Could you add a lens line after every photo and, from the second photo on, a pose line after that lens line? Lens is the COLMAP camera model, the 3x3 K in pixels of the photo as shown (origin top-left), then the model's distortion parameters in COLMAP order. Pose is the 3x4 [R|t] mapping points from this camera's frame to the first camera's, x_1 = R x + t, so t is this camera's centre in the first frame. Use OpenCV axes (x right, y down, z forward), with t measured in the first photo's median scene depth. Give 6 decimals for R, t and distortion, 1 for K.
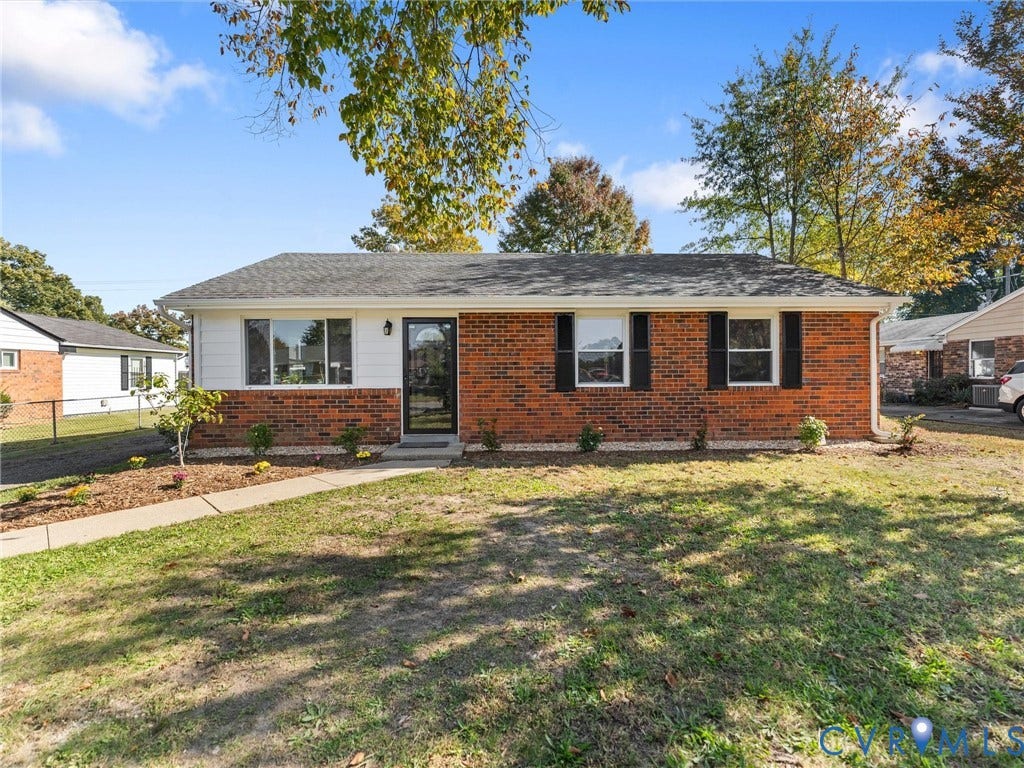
lens RADIAL K [[489.3, 0, 511.6], [0, 489.3, 377.4], [0, 0, 1]] dist [0.000024, -0.000584]
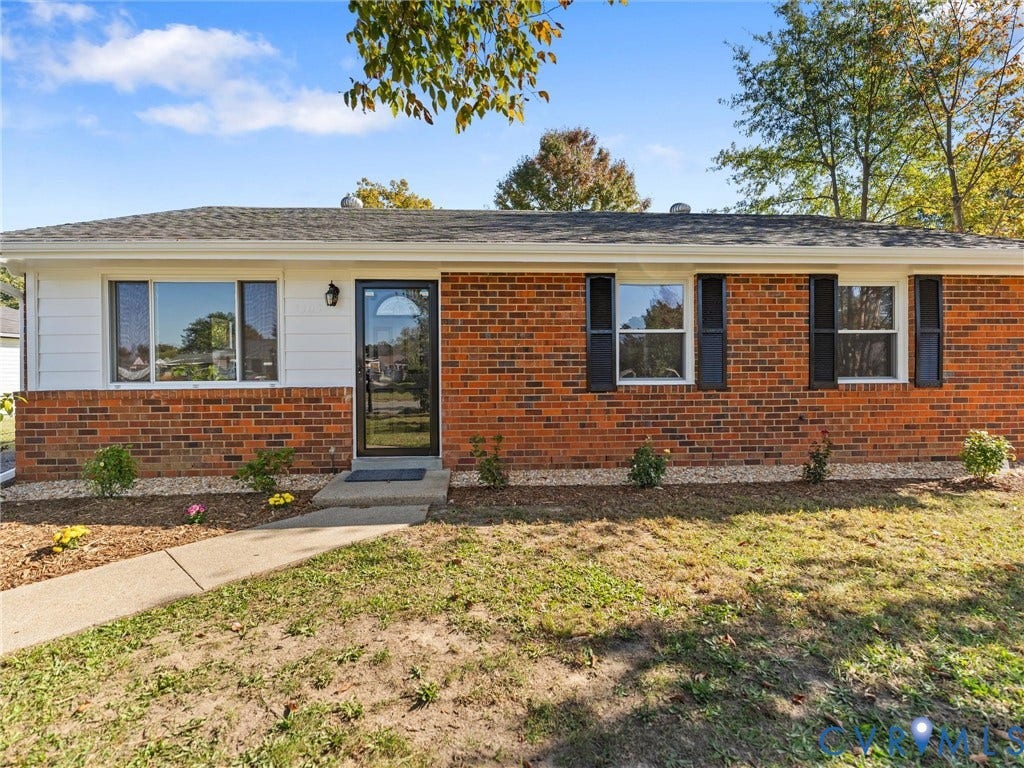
lens RADIAL K [[494.3, 0, 506.5], [0, 494.3, 374.8], [0, 0, 1]] dist [-0.000972, -0.000125]
pose [[0.999541, 0.000263, 0.030306, -0.039905], [-0.000286, 1.000000, 0.000748, 0.005239], [-0.030306, -0.000756, 0.999540, 0.329037]]
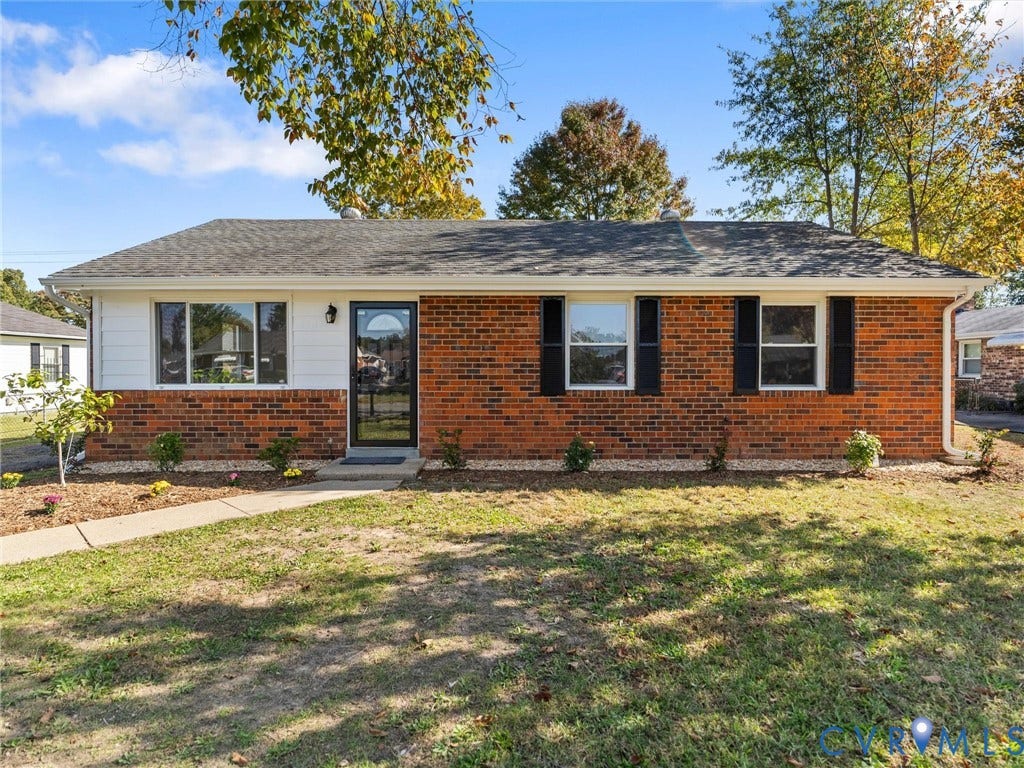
lens RADIAL K [[607.8, 0, 510.8], [0, 607.8, 375.7], [0, 0, 1]] dist [-0.001719, 0.002487]
pose [[0.999721, 0.008360, -0.022084, 0.063235], [-0.008243, 0.999952, 0.005371, -0.007859], [0.022128, -0.005188, 0.999742, 0.010554]]
